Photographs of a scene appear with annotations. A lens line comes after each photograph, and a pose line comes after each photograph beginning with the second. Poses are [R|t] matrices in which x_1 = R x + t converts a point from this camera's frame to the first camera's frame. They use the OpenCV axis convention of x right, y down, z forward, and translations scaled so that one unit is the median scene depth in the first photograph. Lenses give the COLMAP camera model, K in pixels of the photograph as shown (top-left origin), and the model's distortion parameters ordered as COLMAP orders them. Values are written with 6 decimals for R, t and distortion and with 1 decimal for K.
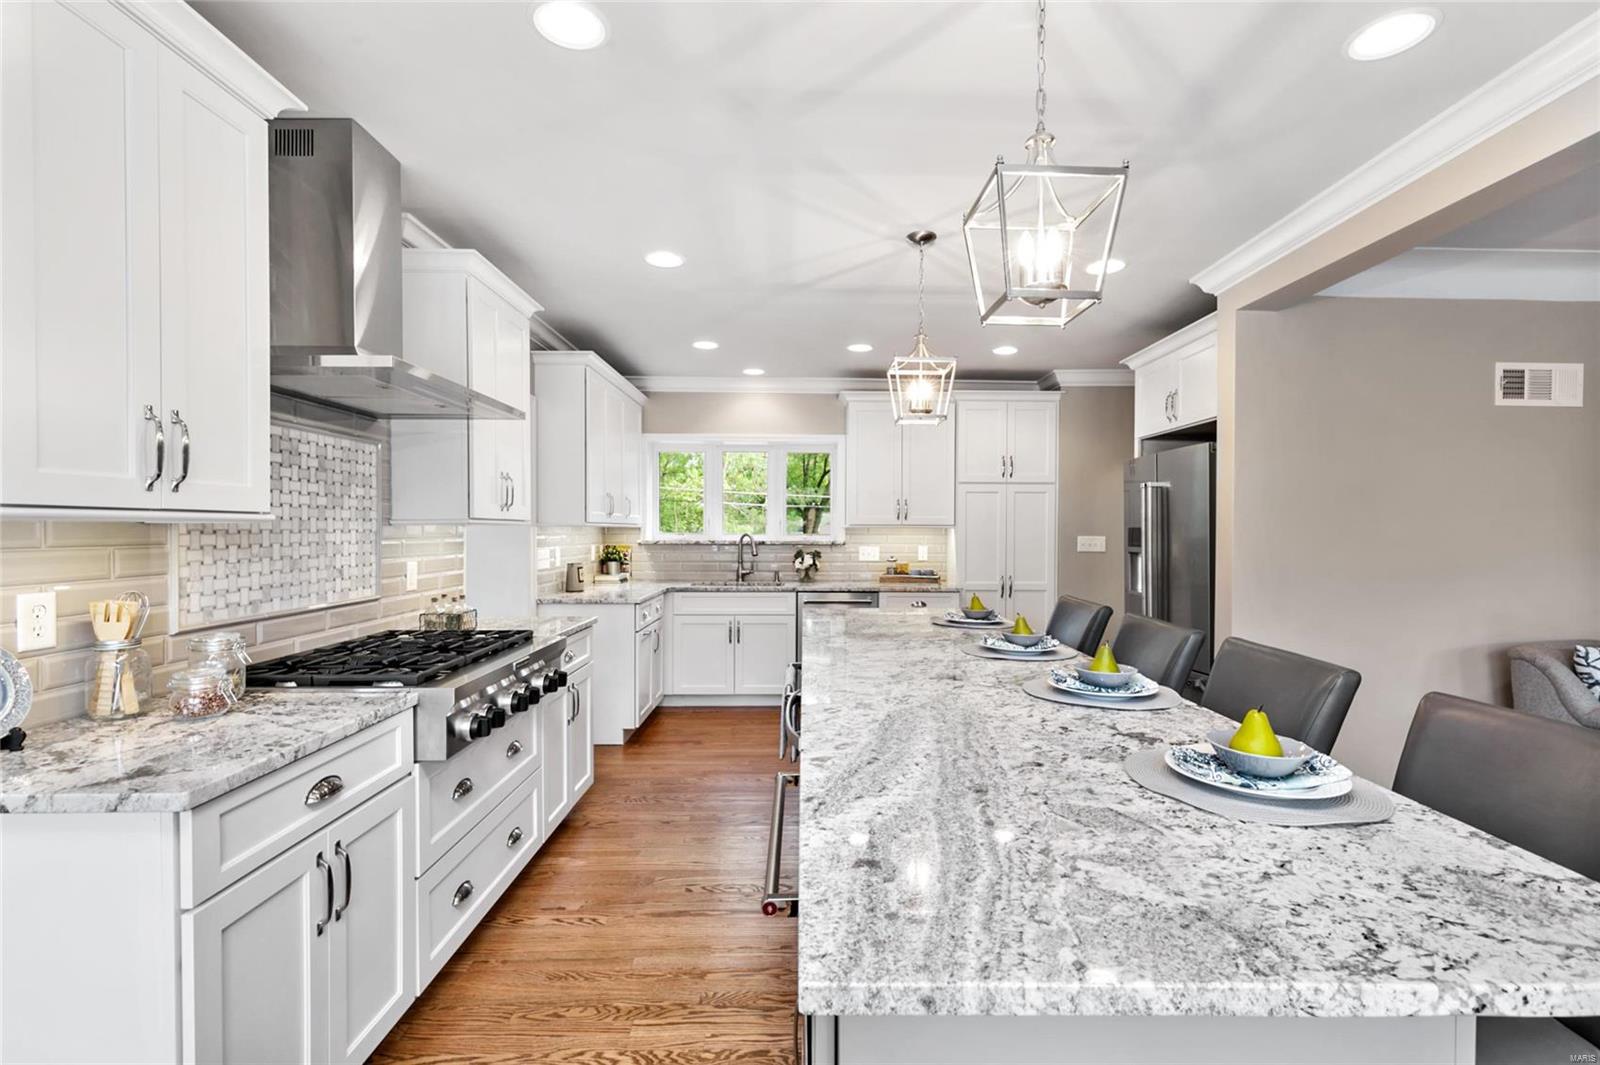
lens RADIAL K [[717.4, 0, 807.8], [0, 717.4, 533.2], [0, 0, 1]] dist [0.000004, 0.000073]
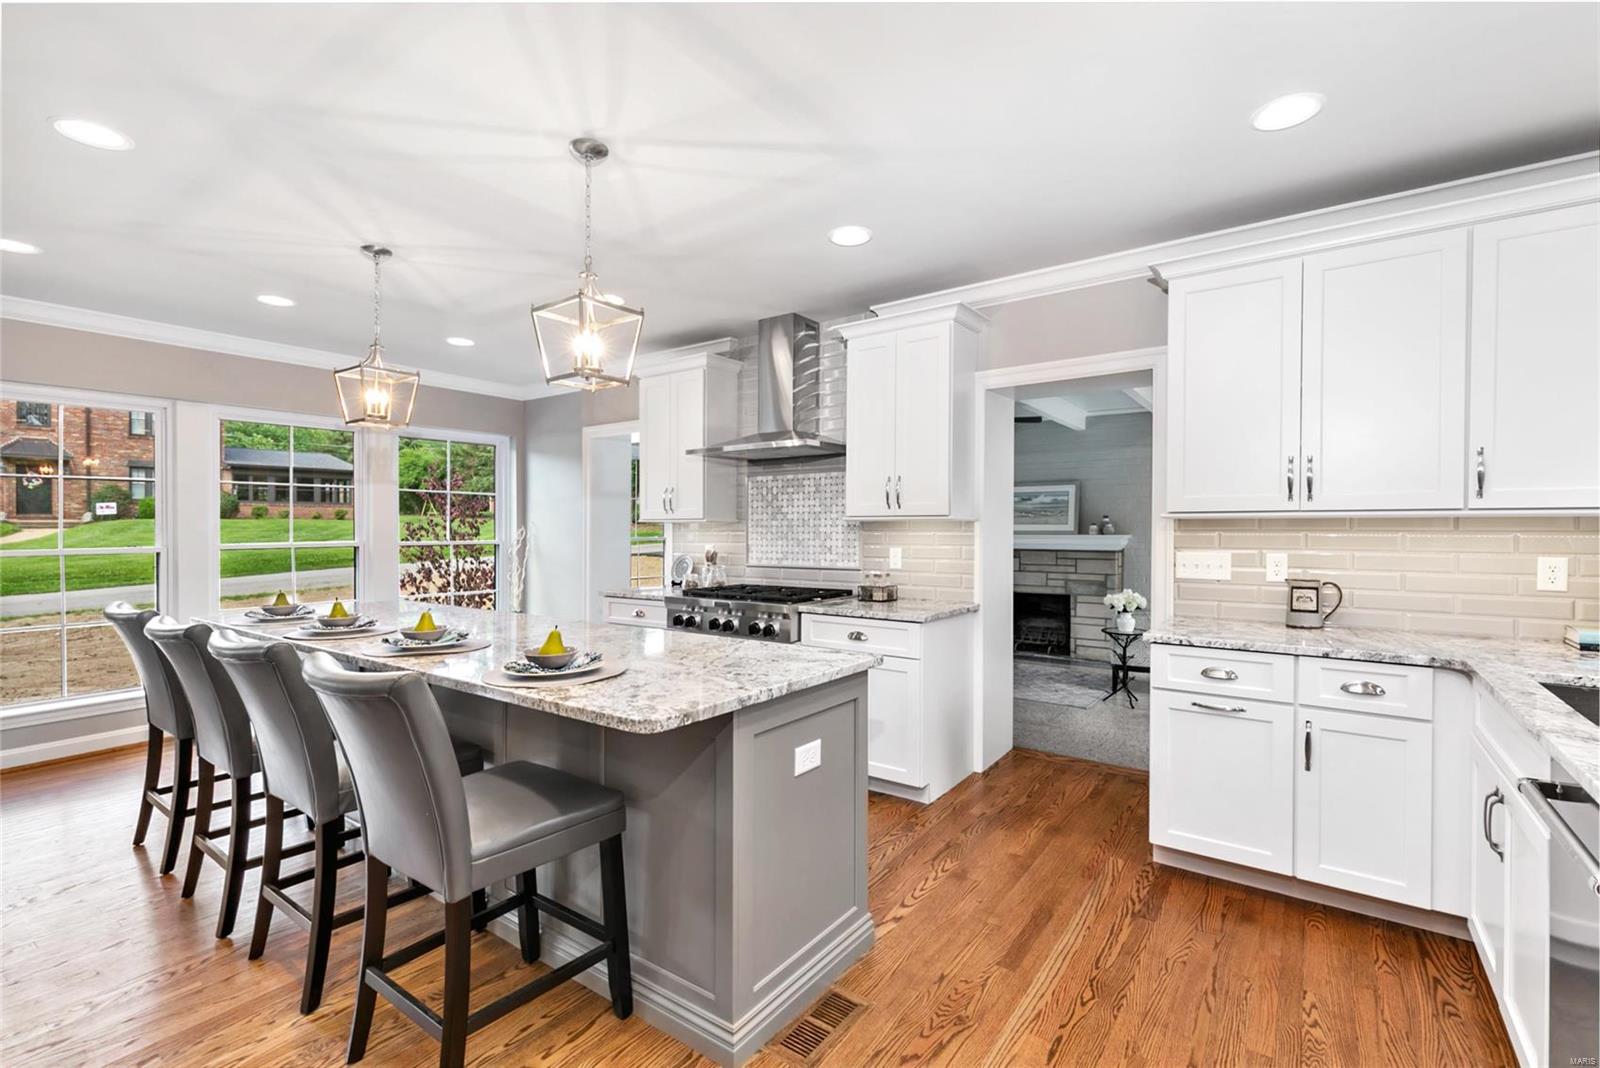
lens RADIAL K [[717.4, 0, 807.8], [0, 717.4, 534.7], [0, 0, 1]] dist [0.000004, 0.000073]
pose [[-0.593236, 0.003662, -0.805020, 0.804851], [-0.004228, 0.999962, 0.007664, 0.005902], [0.805017, 0.007950, -0.593198, 2.061718]]
